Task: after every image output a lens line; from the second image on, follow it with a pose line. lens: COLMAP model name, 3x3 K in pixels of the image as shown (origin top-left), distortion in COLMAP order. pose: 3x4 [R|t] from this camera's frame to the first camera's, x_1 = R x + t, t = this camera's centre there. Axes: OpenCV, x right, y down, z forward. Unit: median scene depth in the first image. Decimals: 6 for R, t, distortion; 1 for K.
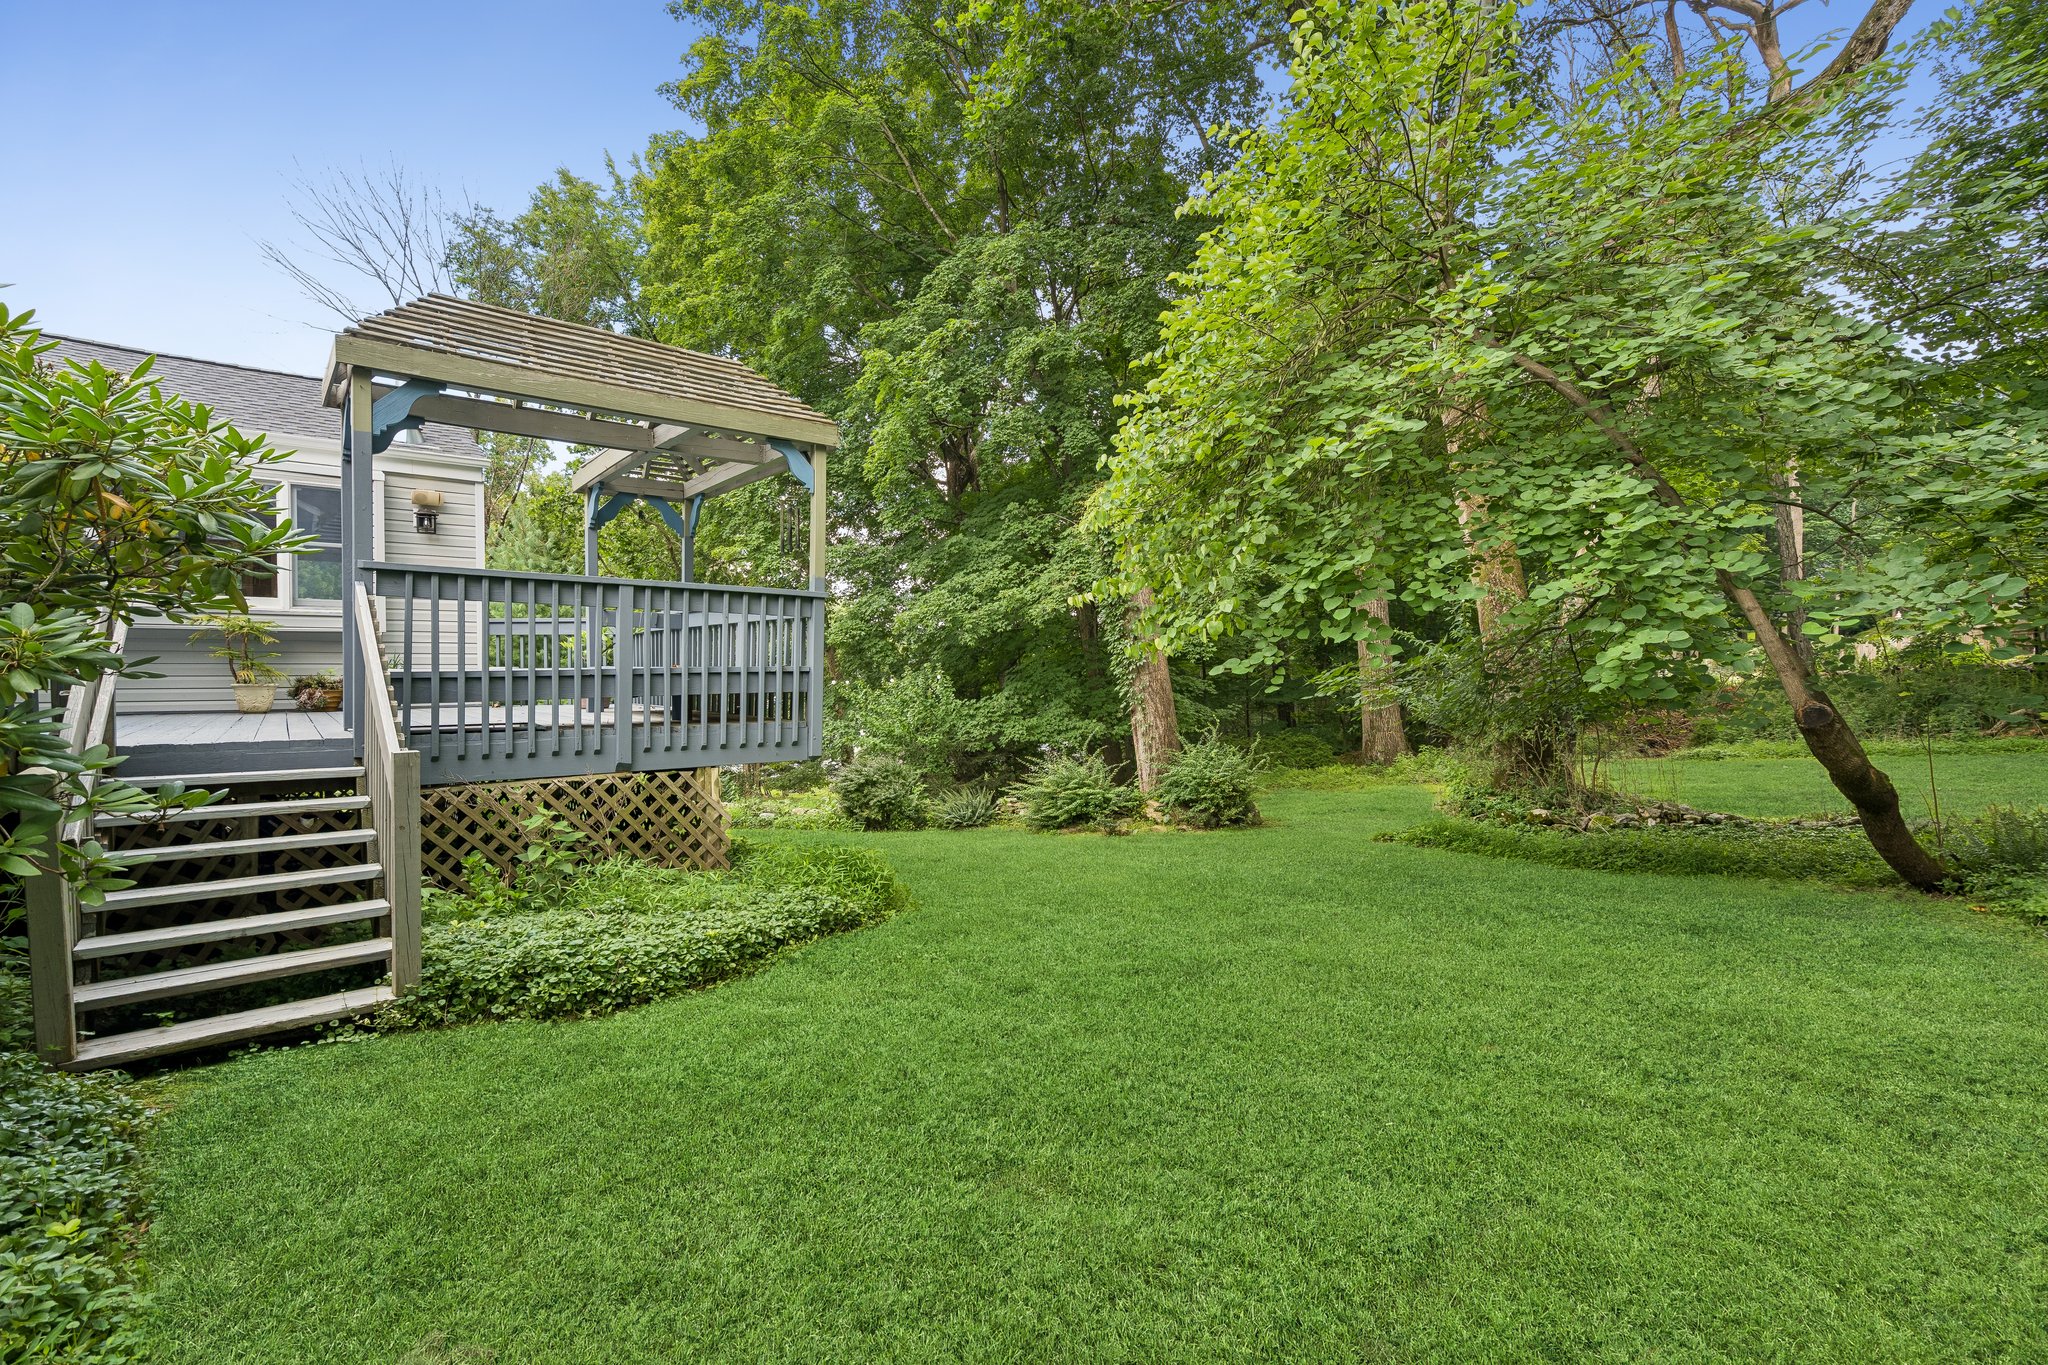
lens RADIAL K [[921.3, 0, 1023.9], [0, 921.3, 687.6], [0, 0, 1]] dist [-0.005942, 0.003534]
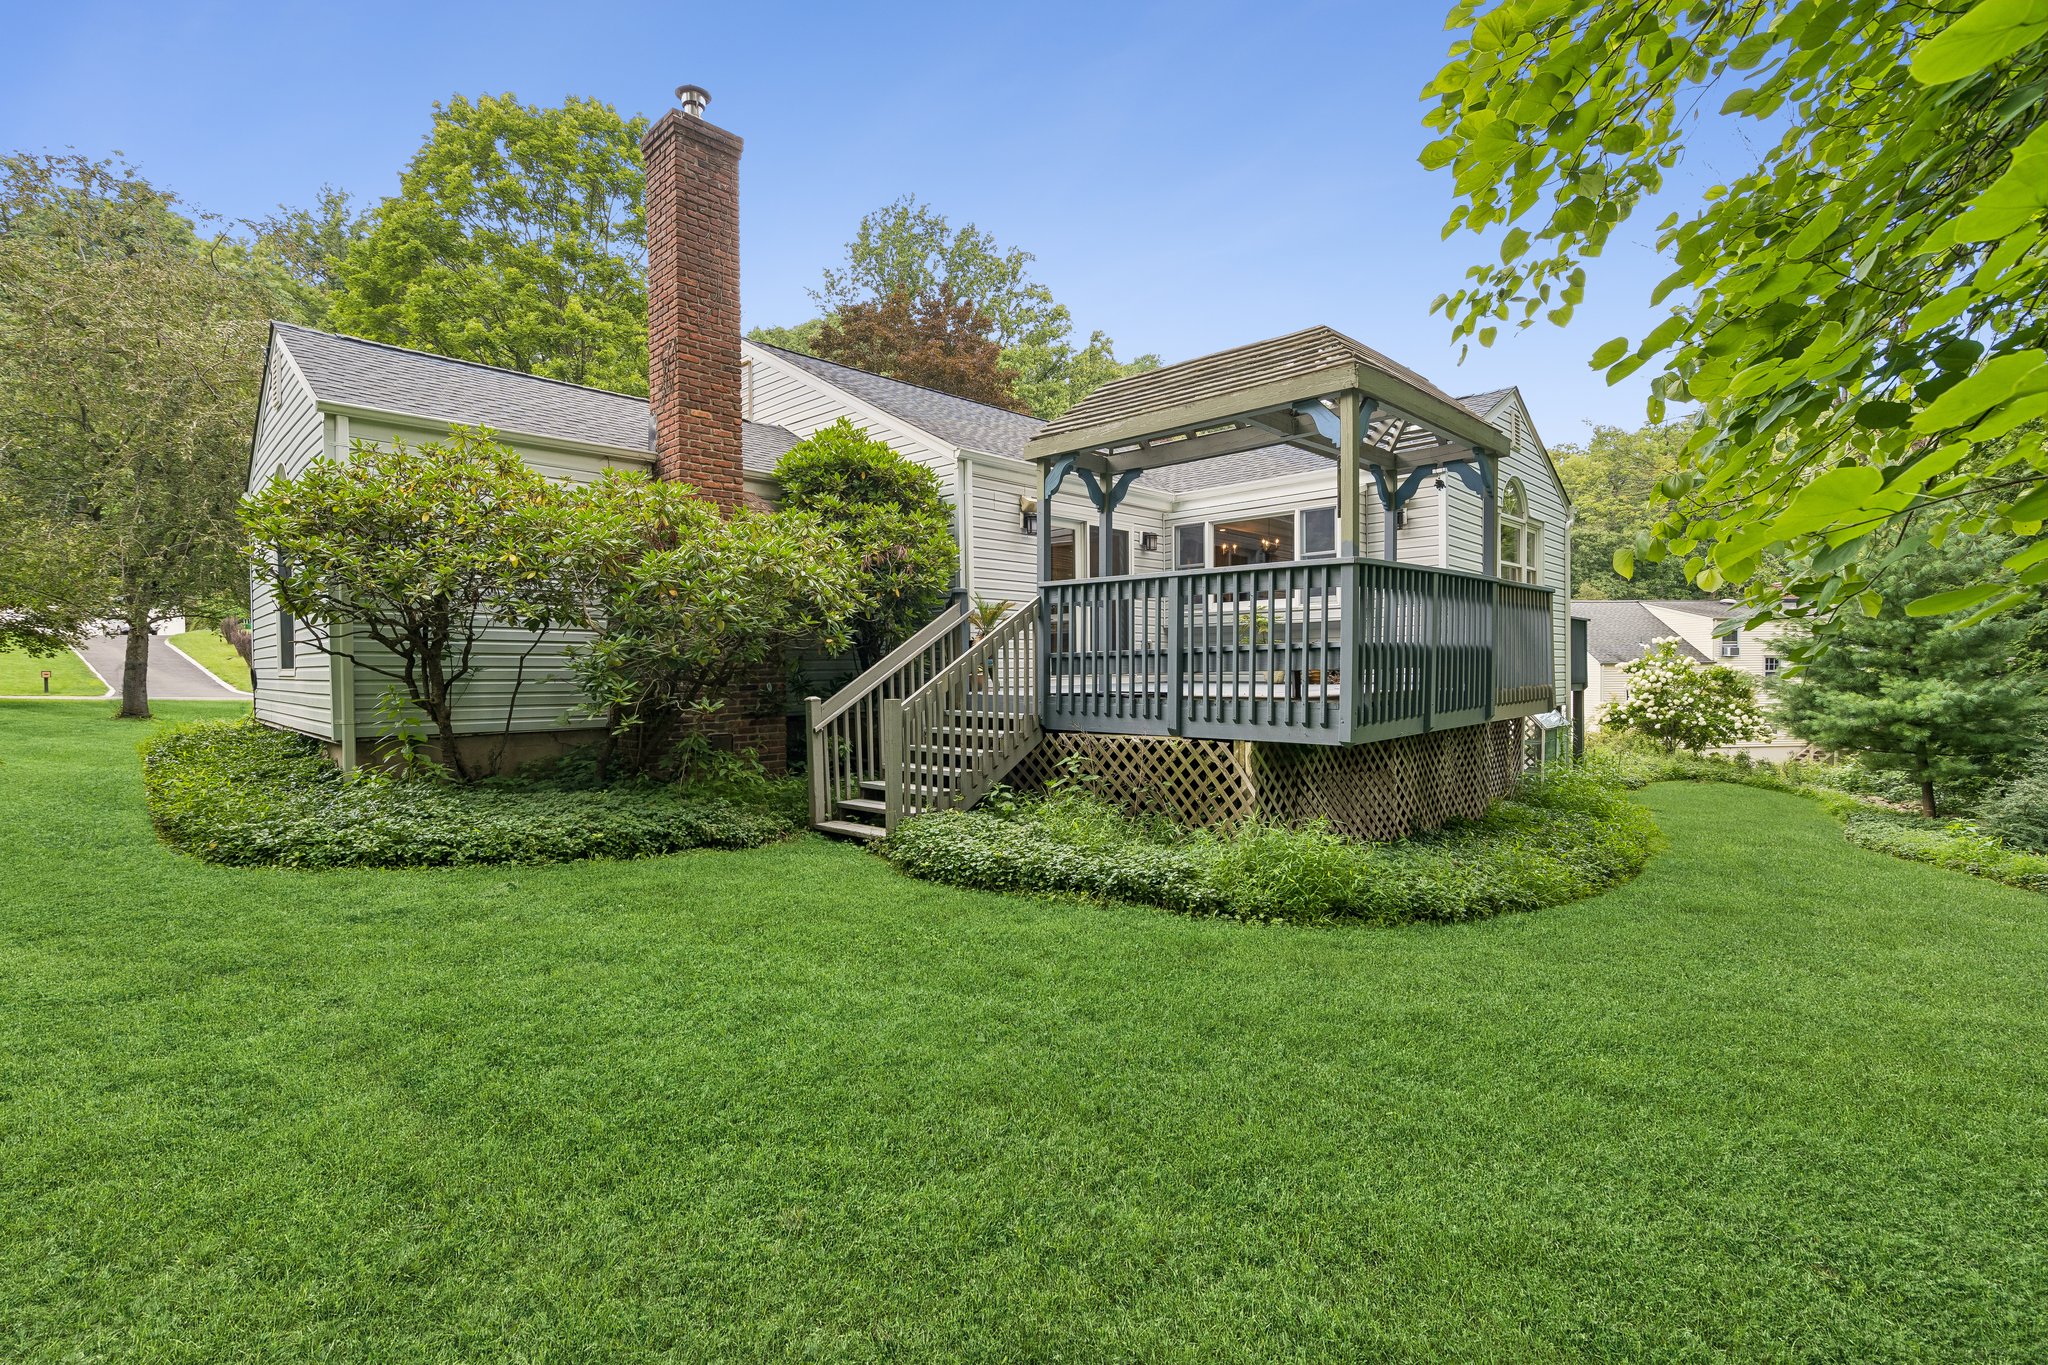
lens RADIAL K [[921.3, 0, 1024.0], [0, 921.3, 672.2], [0, 0, 1]] dist [-0.005942, 0.003534]
pose [[0.088419, 0.009361, -0.996039, 0.704092], [-0.002161, 0.999955, 0.009206, -0.001085], [0.996081, 0.001338, 0.088435, 0.689017]]
